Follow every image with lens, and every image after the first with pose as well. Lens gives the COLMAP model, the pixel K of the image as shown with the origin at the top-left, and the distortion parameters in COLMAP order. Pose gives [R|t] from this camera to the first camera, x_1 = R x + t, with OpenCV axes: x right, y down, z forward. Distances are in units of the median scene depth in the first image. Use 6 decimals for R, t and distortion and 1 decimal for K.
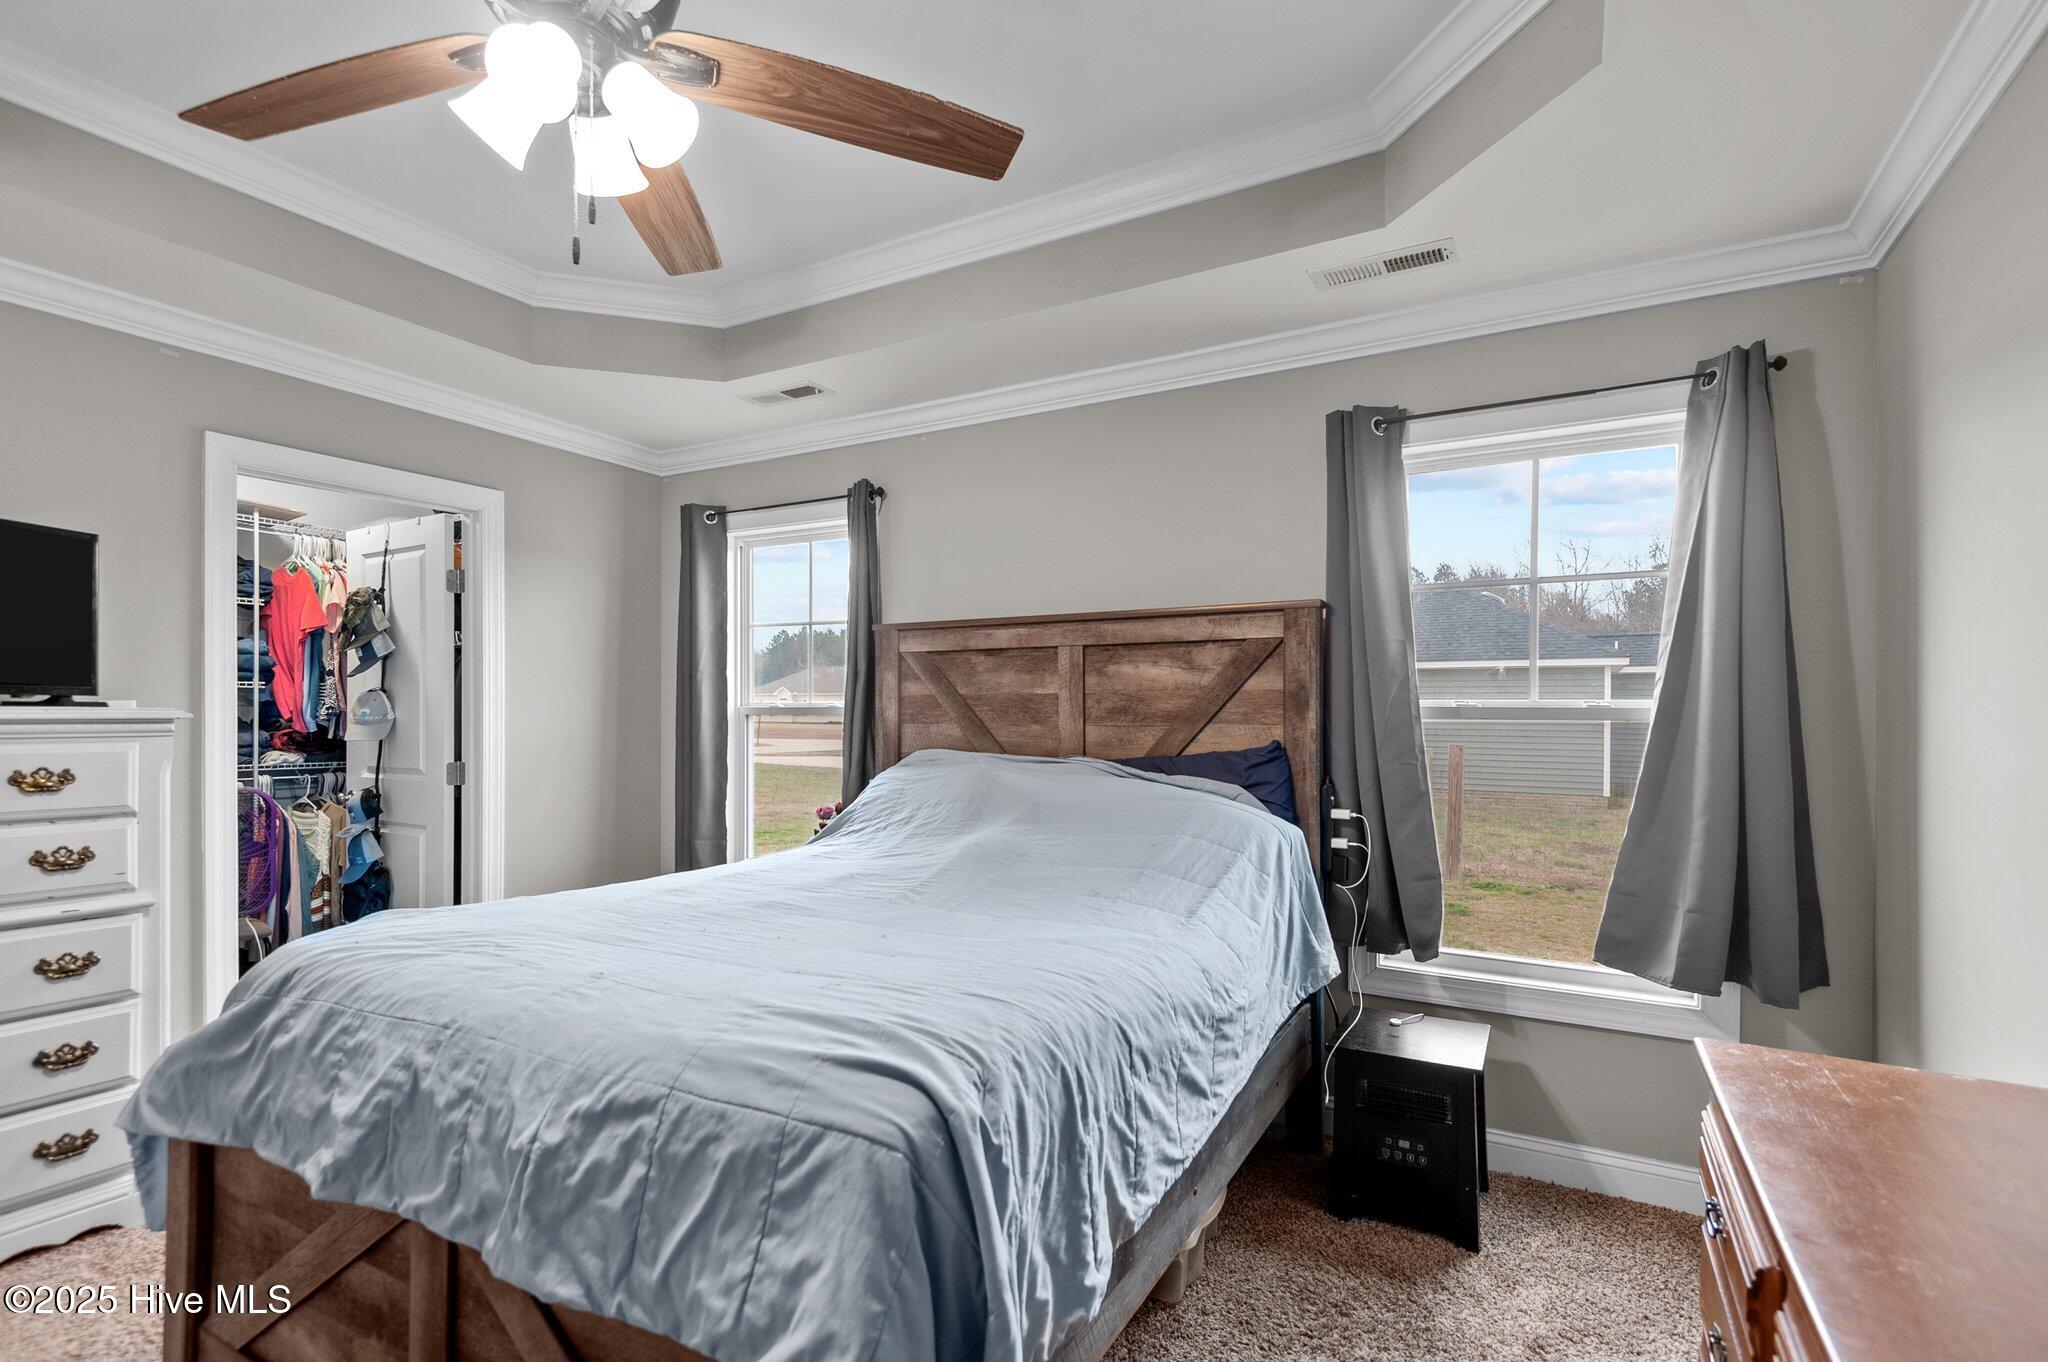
lens RADIAL K [[938.9, 0, 1001.2], [0, 938.9, 712.3], [0, 0, 1]] dist [0.023113, -0.014964]
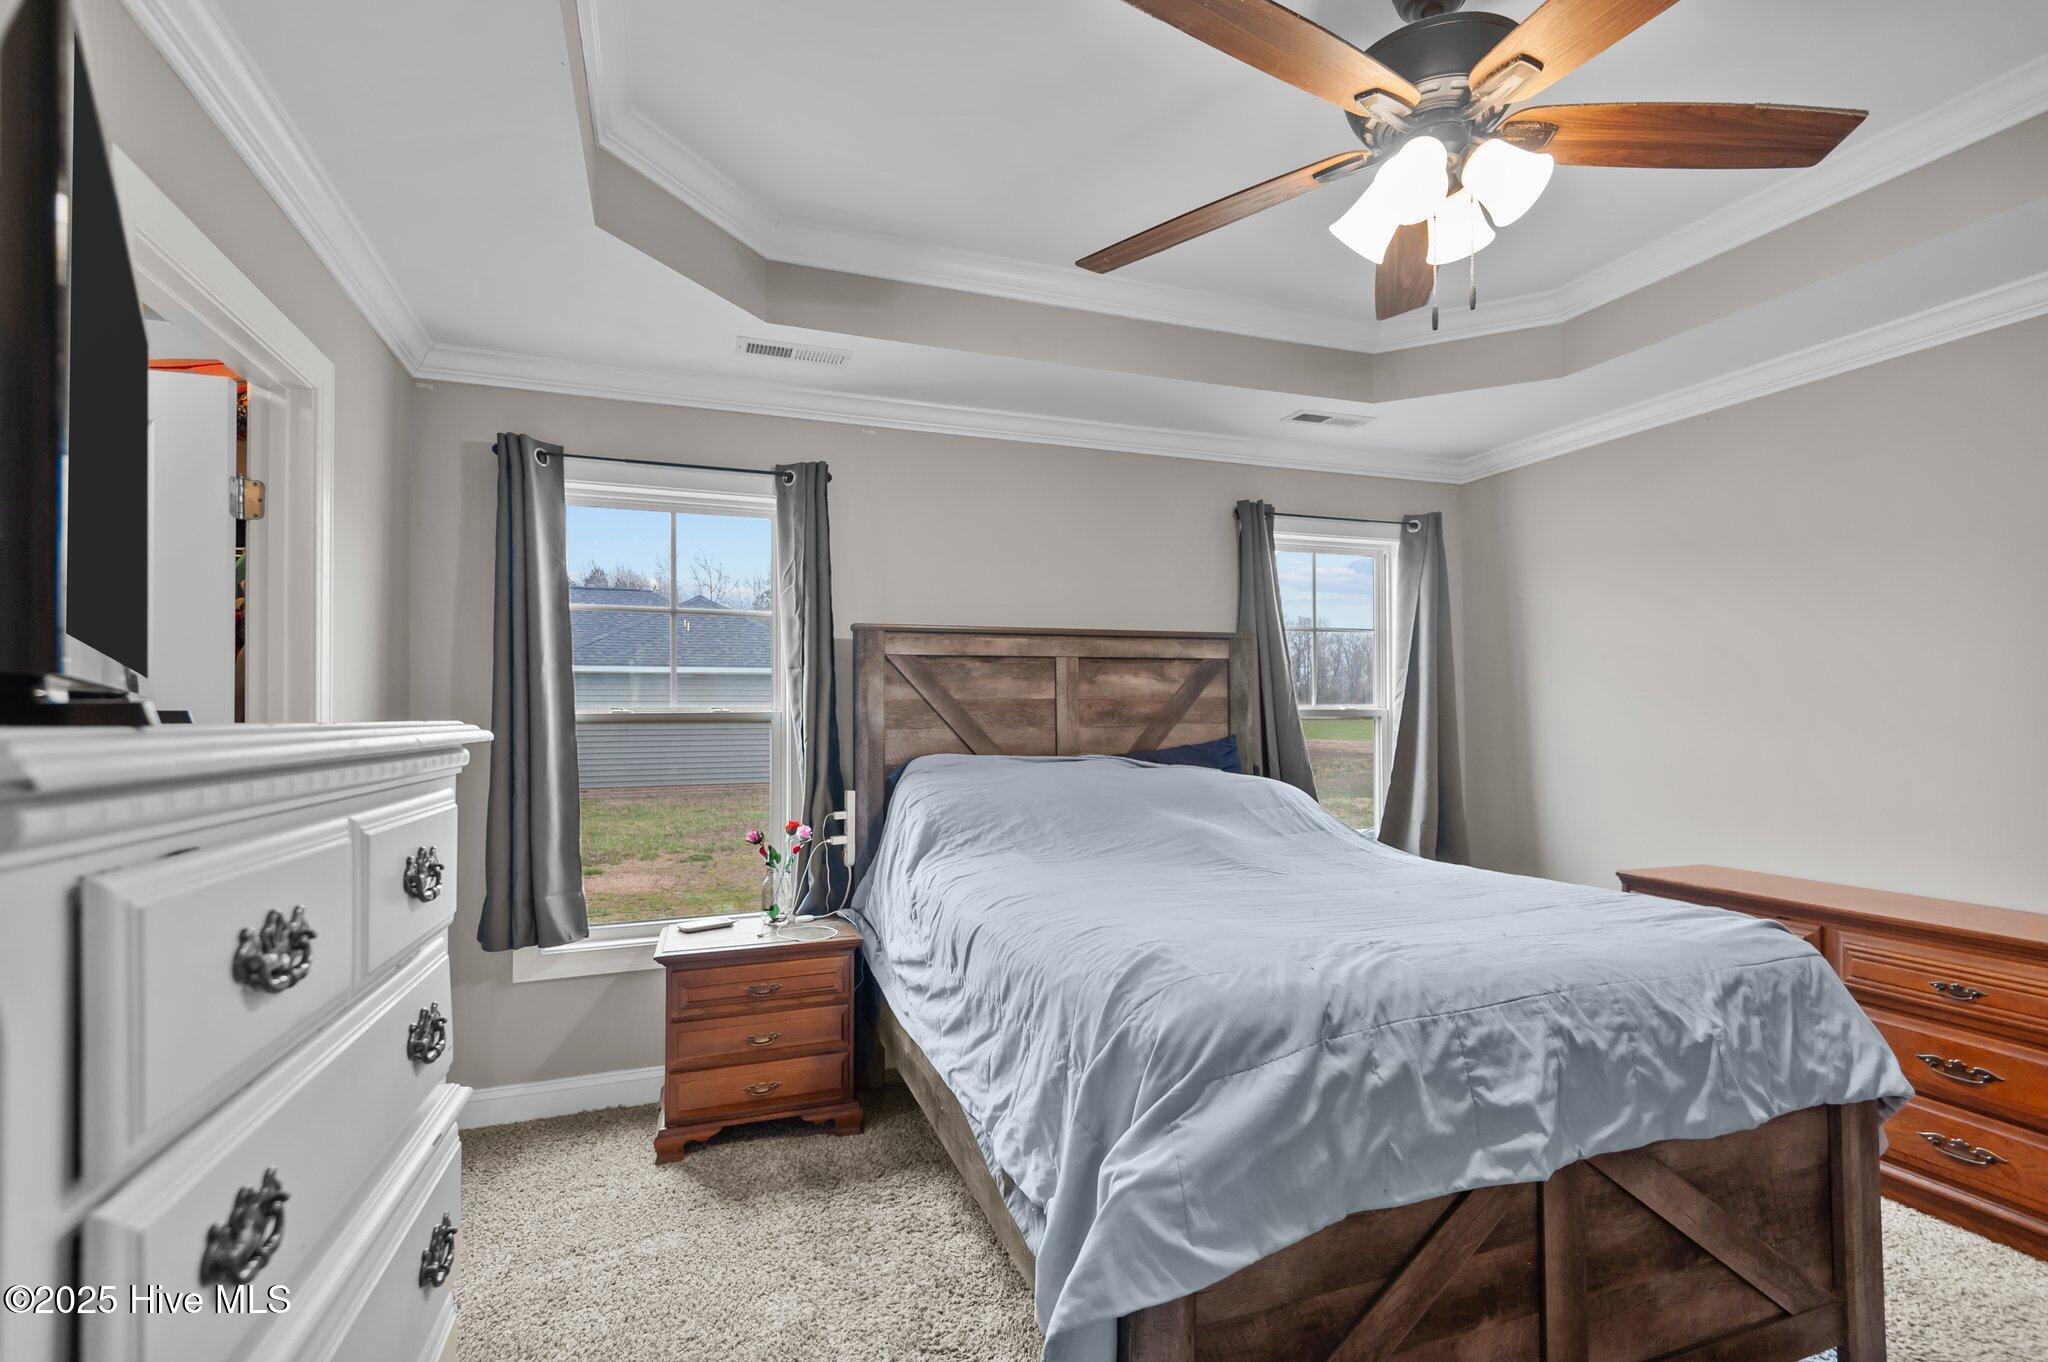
lens RADIAL K [[938.9, 0, 968.9], [0, 938.9, 693.8], [0, 0, 1]] dist [0.023113, -0.014964]
pose [[0.658794, 0.008610, 0.752274, -0.895533], [0.006463, 0.999833, -0.017104, -0.007849], [-0.752295, 0.016130, 0.658629, 0.356672]]
